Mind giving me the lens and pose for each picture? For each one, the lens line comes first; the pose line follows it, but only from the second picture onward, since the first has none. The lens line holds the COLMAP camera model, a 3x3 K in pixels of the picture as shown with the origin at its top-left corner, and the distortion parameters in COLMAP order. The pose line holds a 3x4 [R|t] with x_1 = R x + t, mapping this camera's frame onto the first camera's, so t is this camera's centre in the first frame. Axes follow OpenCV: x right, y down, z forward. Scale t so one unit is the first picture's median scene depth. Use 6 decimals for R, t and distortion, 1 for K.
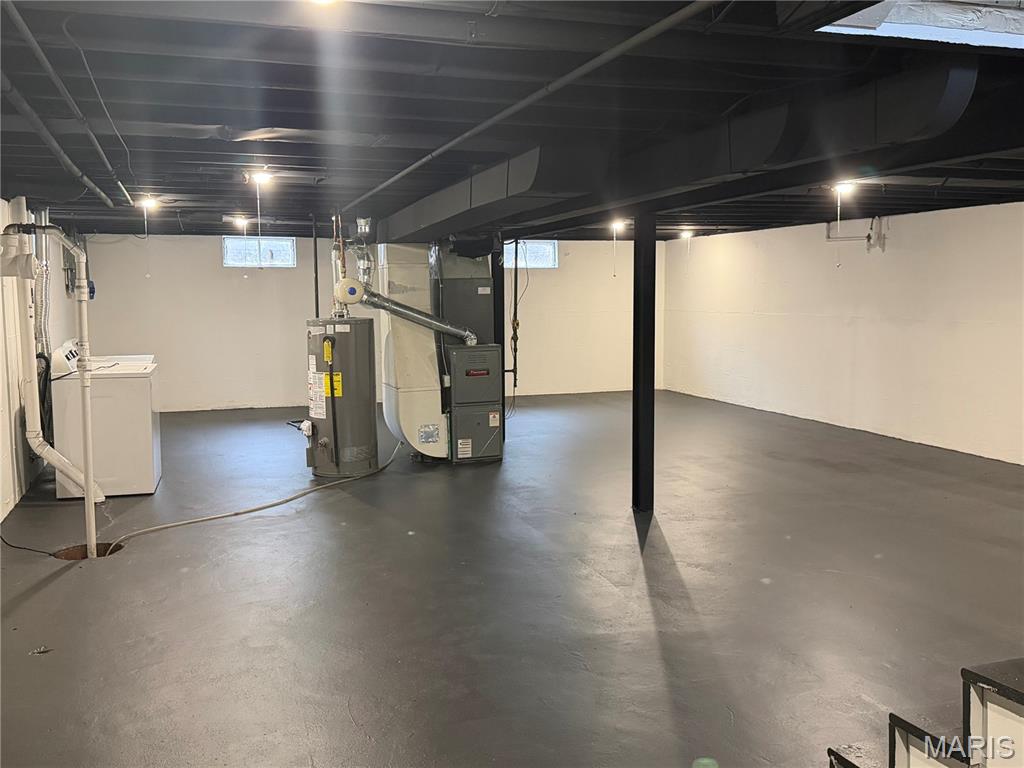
lens RADIAL K [[948.0, 0, 512.0], [0, 948.0, 384.0], [0, 0, 1]] dist [0.273515, -0.552881]
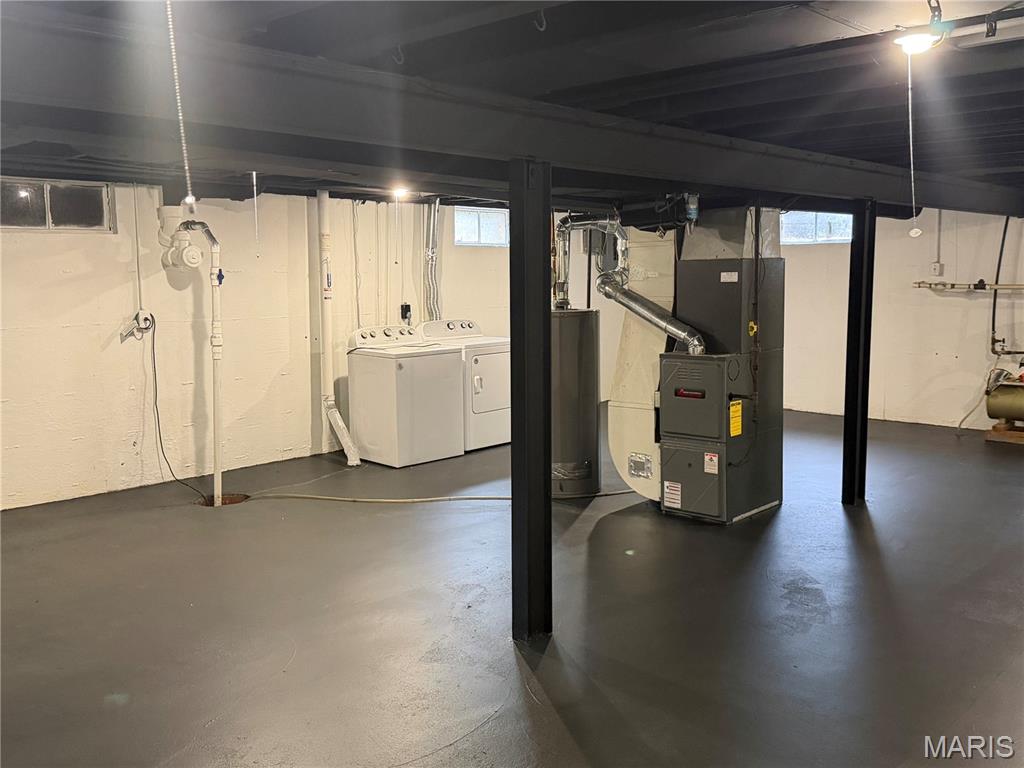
lens RADIAL K [[948.0, 0, 512.0], [0, 948.0, 384.0], [0, 0, 1]] dist [0.273515, -0.552881]
pose [[0.464742, 0.112034, -0.878330, 0.528934], [-0.087610, 0.992914, 0.080294, -0.064545], [0.881101, 0.039635, 0.471264, 0.541702]]
